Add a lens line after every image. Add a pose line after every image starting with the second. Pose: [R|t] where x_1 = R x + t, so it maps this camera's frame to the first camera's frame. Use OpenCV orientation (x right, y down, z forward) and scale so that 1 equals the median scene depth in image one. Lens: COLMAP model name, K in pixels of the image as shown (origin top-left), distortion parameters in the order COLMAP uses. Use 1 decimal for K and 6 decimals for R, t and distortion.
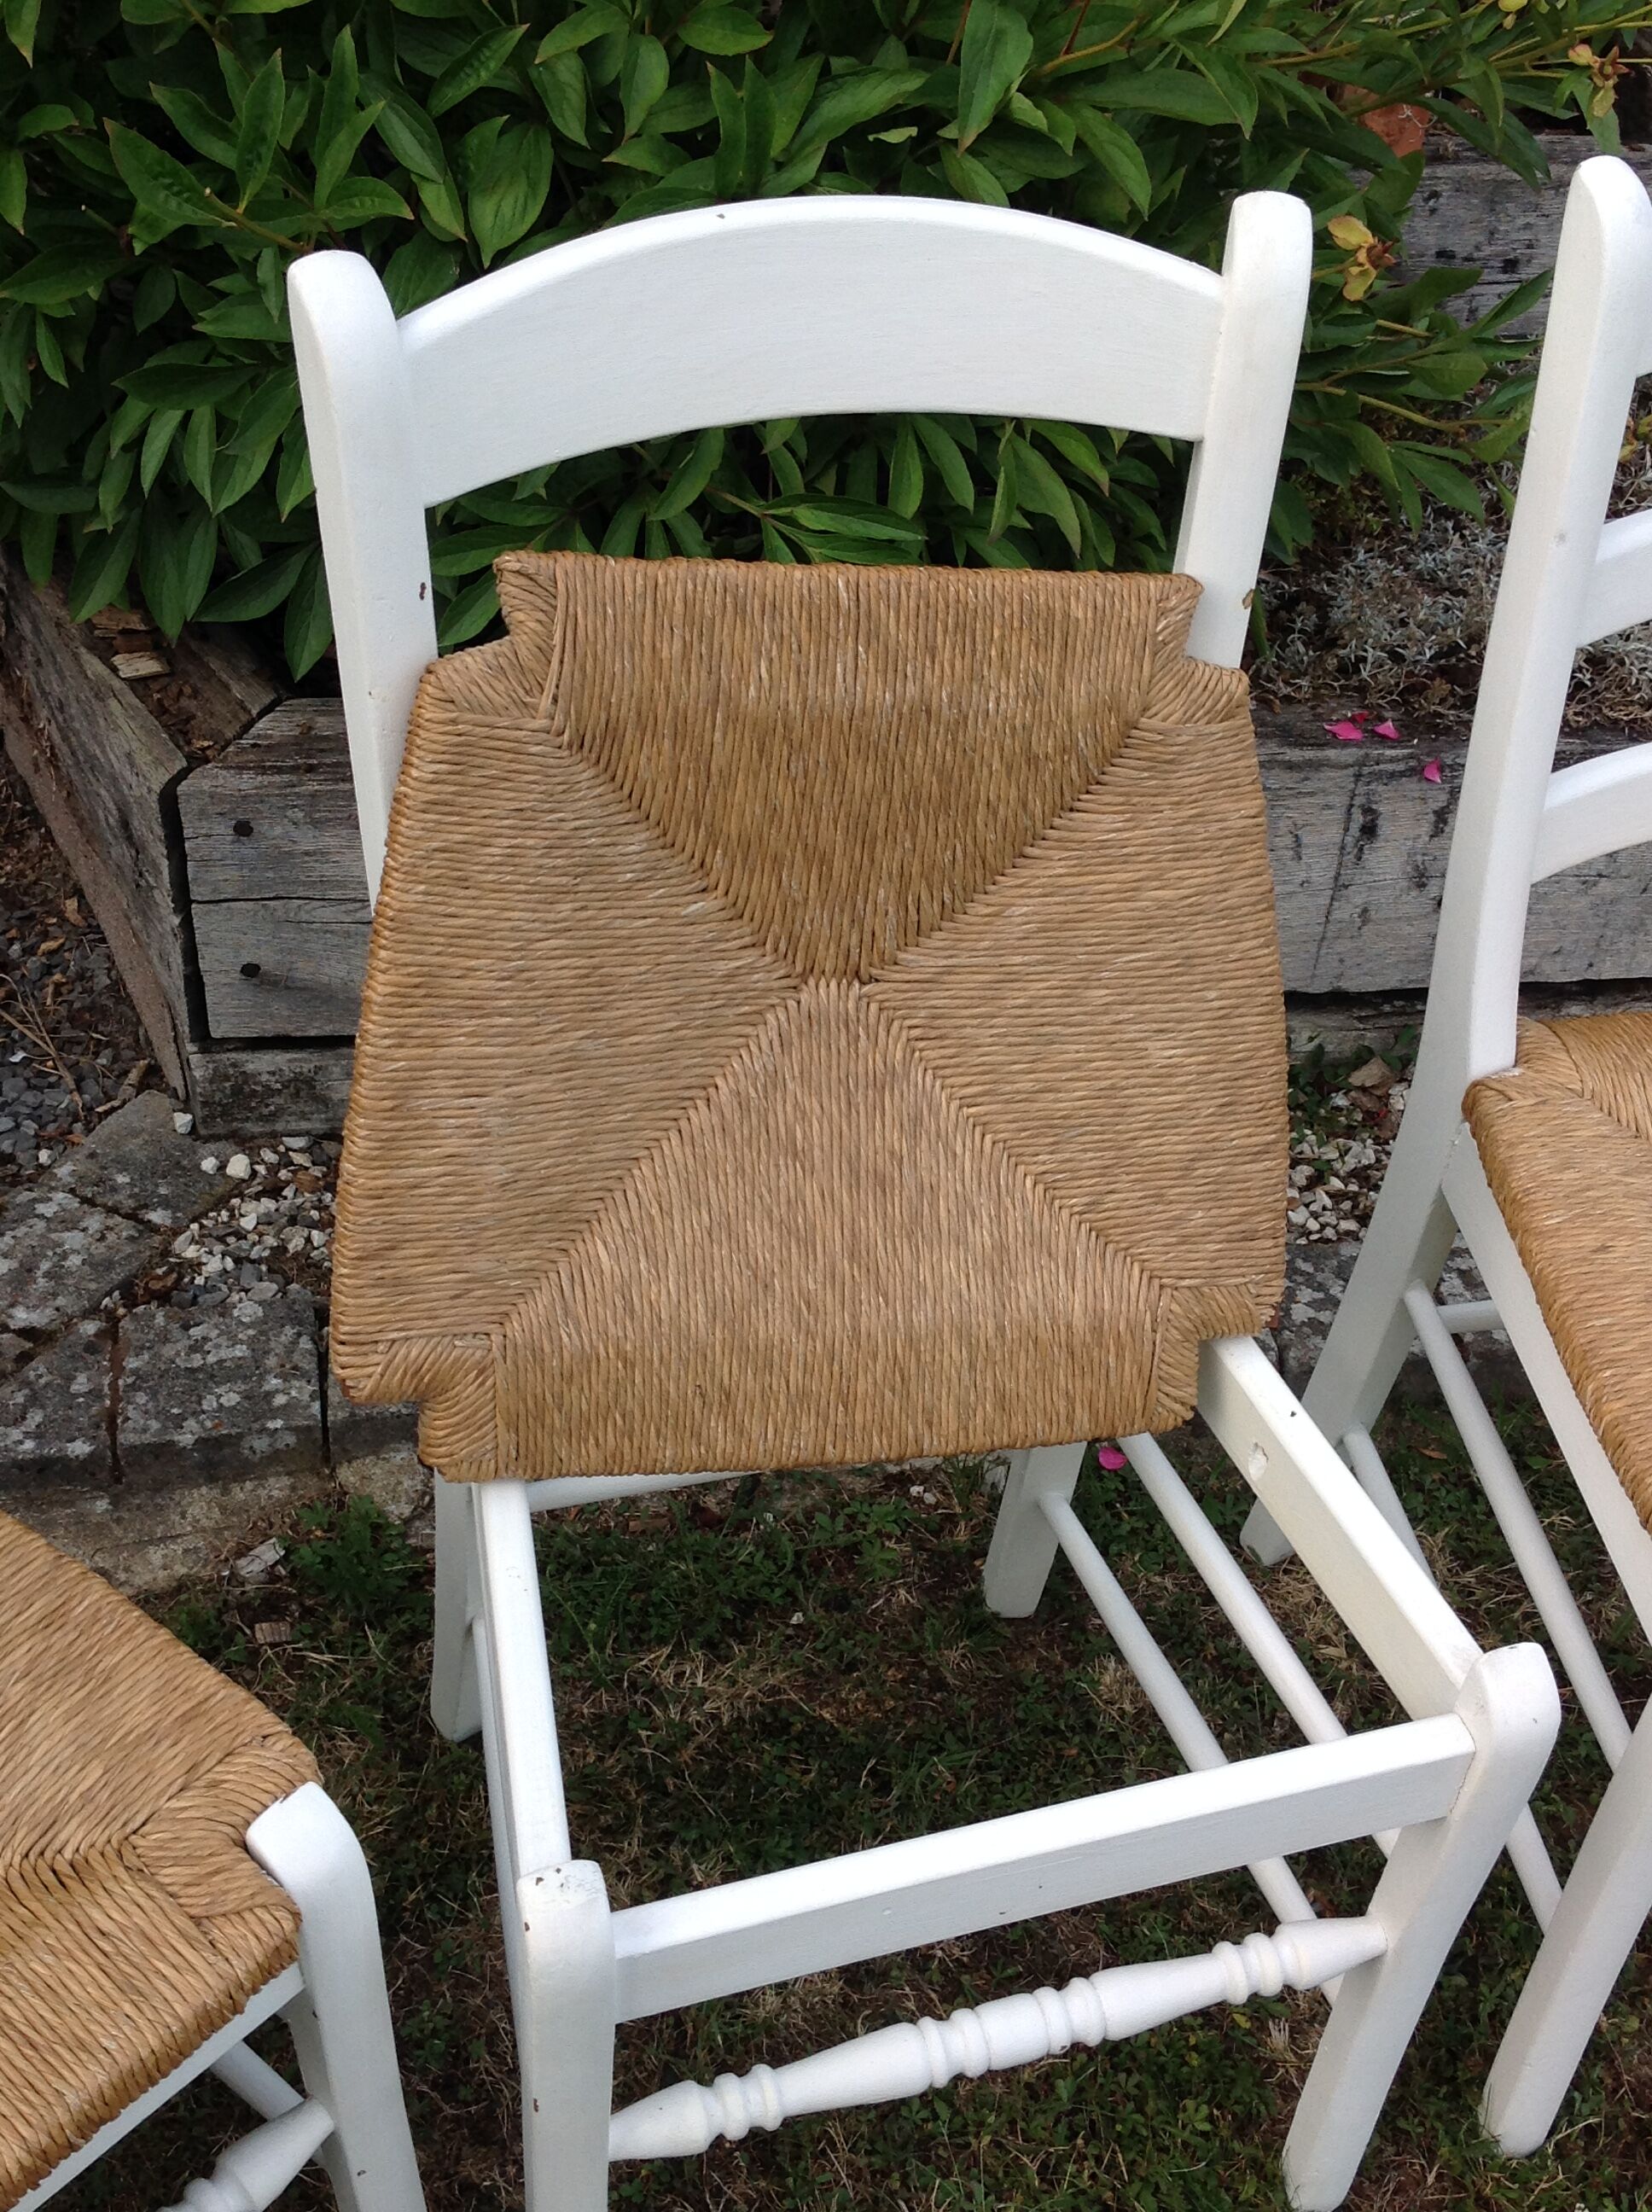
lens RADIAL K [[2394.9, 0, 862.6], [0, 2394.9, 1090.1], [0, 0, 1]] dist [0.169757, -0.365490]
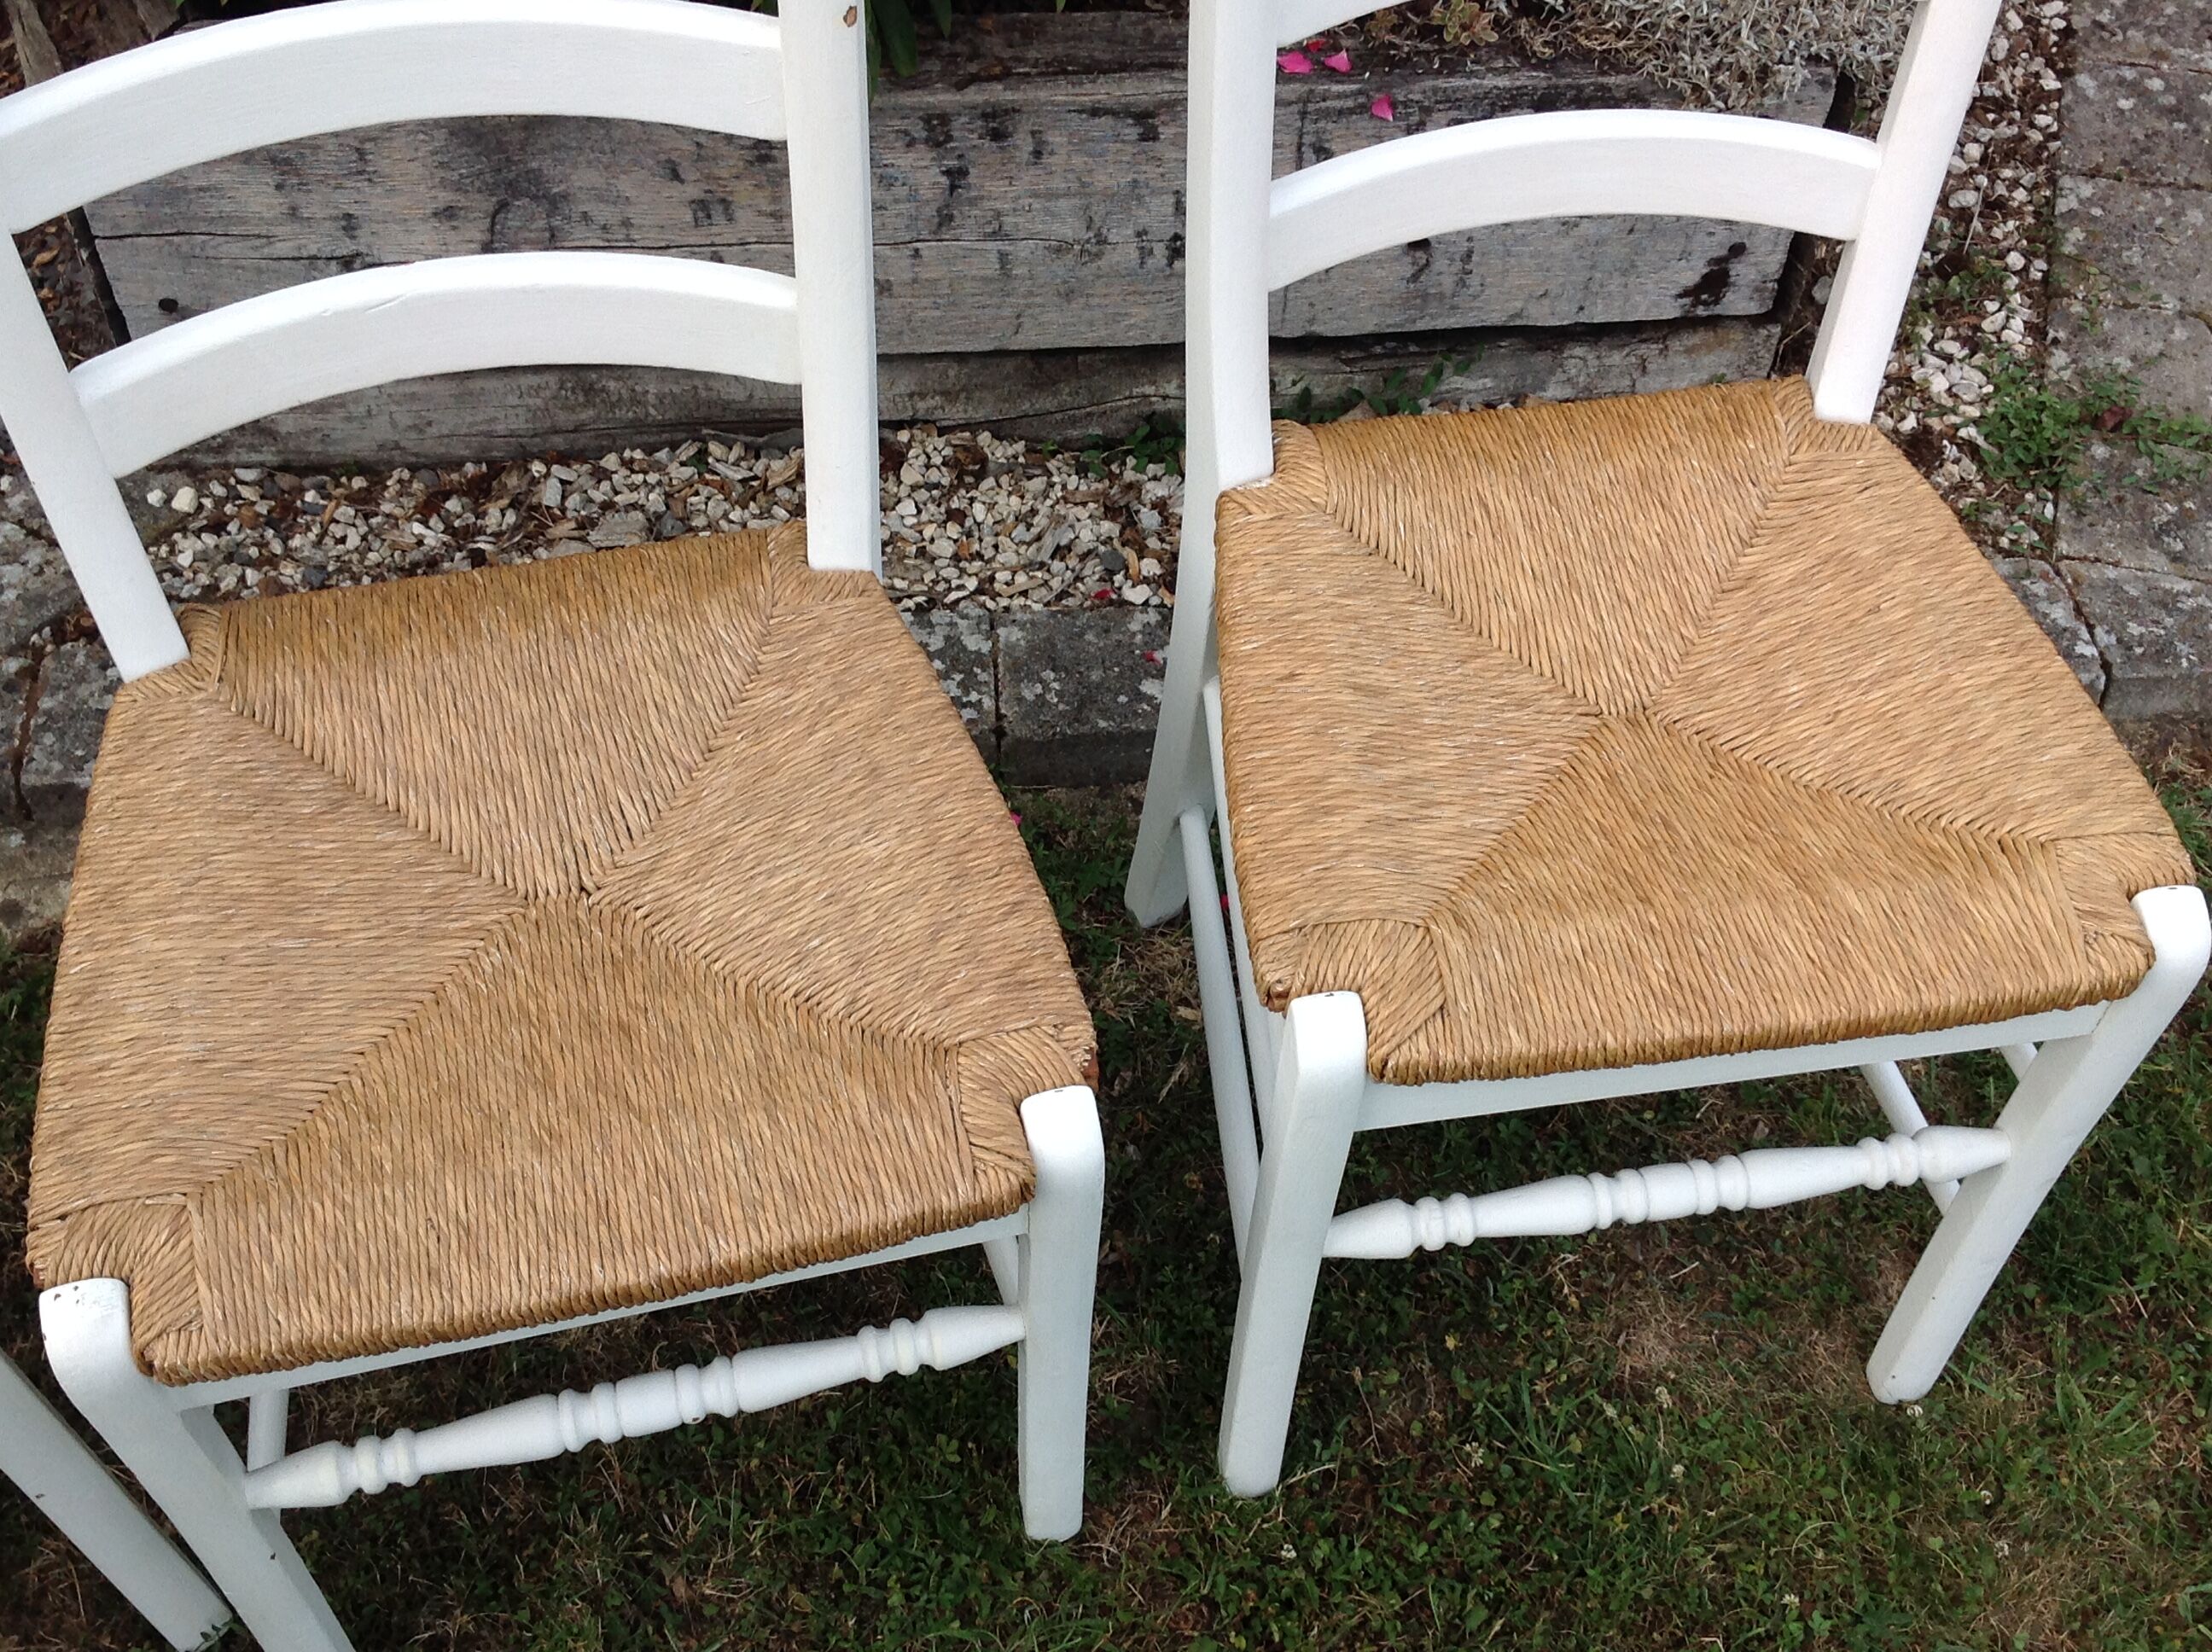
lens RADIAL K [[2394.9, 0, 1114.2], [0, 2394.9, 776.3], [0, 0, 1]] dist [0.169757, -0.365490]
pose [[0.997685, 0.025392, -0.063090, 0.201988], [-0.012930, 0.981583, 0.190600, -0.055909], [0.066768, -0.189343, 0.979638, 0.012277]]
